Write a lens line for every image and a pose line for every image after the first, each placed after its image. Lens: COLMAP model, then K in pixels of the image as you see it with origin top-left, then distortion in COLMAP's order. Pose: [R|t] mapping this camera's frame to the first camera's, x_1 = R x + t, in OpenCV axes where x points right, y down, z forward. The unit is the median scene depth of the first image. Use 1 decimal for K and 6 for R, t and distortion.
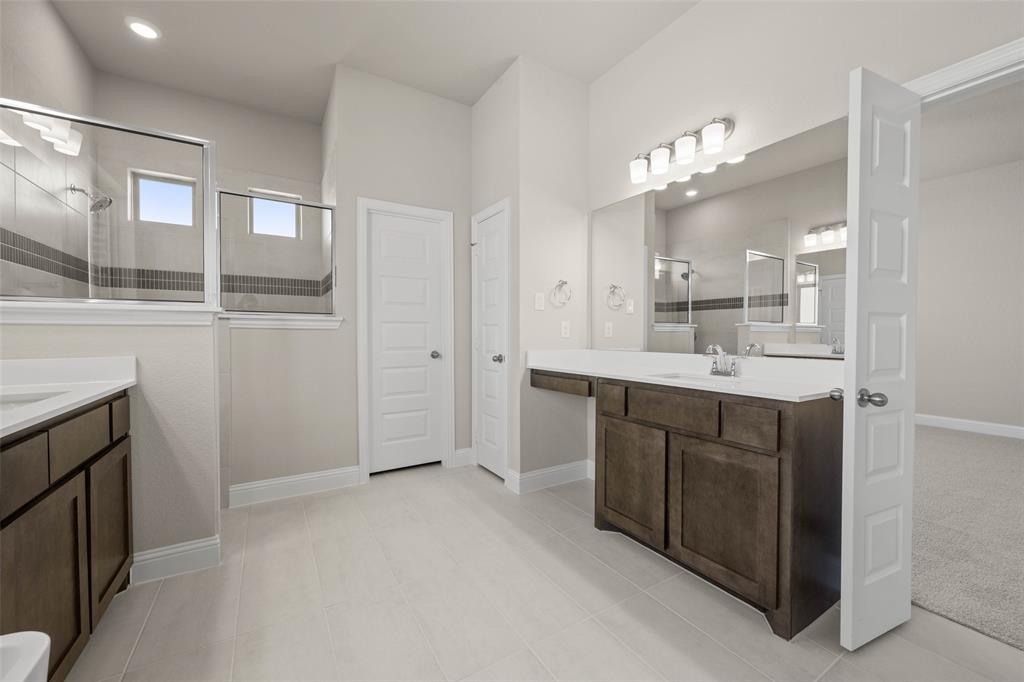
lens RADIAL K [[404.8, 0, 517.5], [0, 404.8, 338.2], [0, 0, 1]] dist [-0.000342, -0.000307]
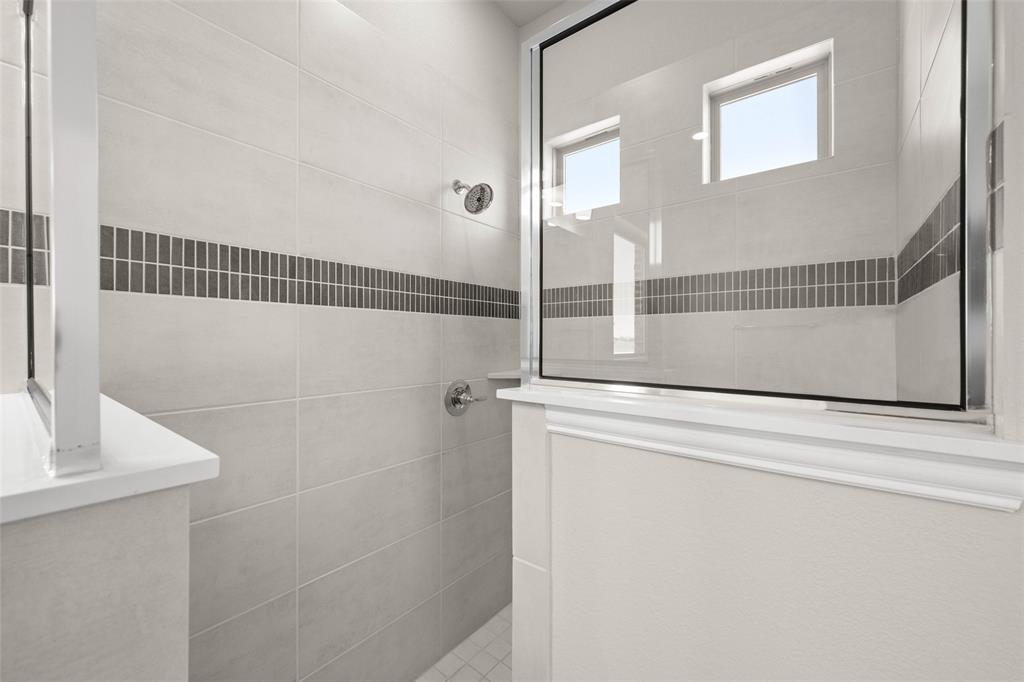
lens RADIAL K [[404.8, 0, 518.8], [0, 404.8, 346.1], [0, 0, 1]] dist [-0.000342, -0.000307]
pose [[0.358506, -0.001508, -0.933526, -0.363491], [-0.006341, 0.999972, -0.004051, -0.080745], [0.933506, 0.007372, 0.358486, 0.750531]]
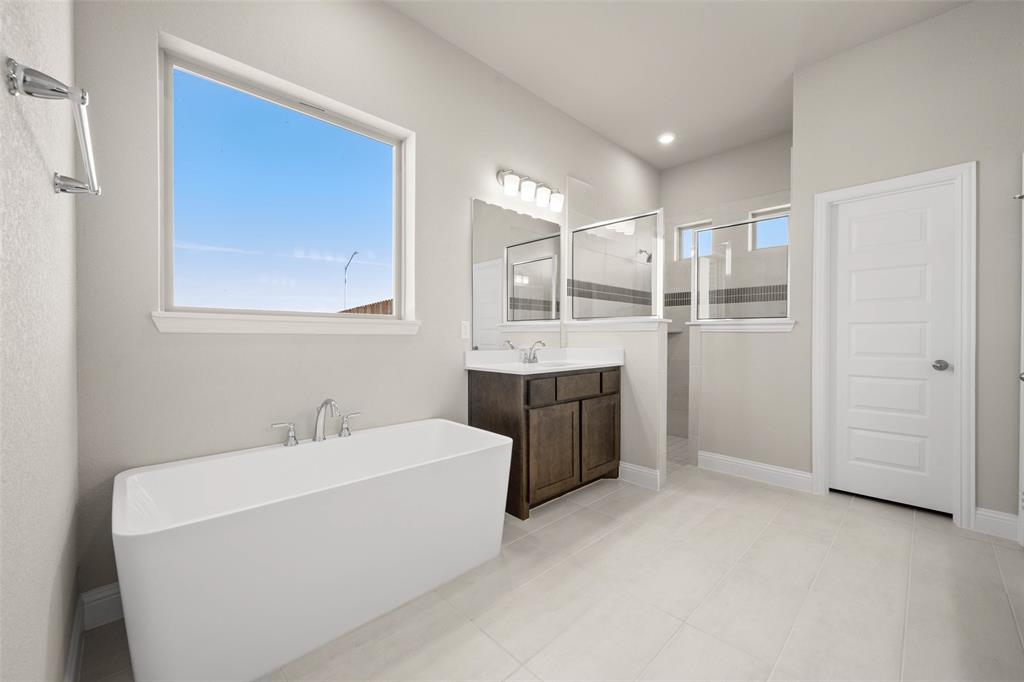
lens RADIAL K [[404.8, 0, 509.5], [0, 404.8, 335.7], [0, 0, 1]] dist [-0.000342, -0.000307]
pose [[0.204733, -0.000606, -0.978818, 0.404465], [-0.012685, 0.999914, -0.003272, -0.000482], [0.978736, 0.013086, 0.204707, 0.096809]]
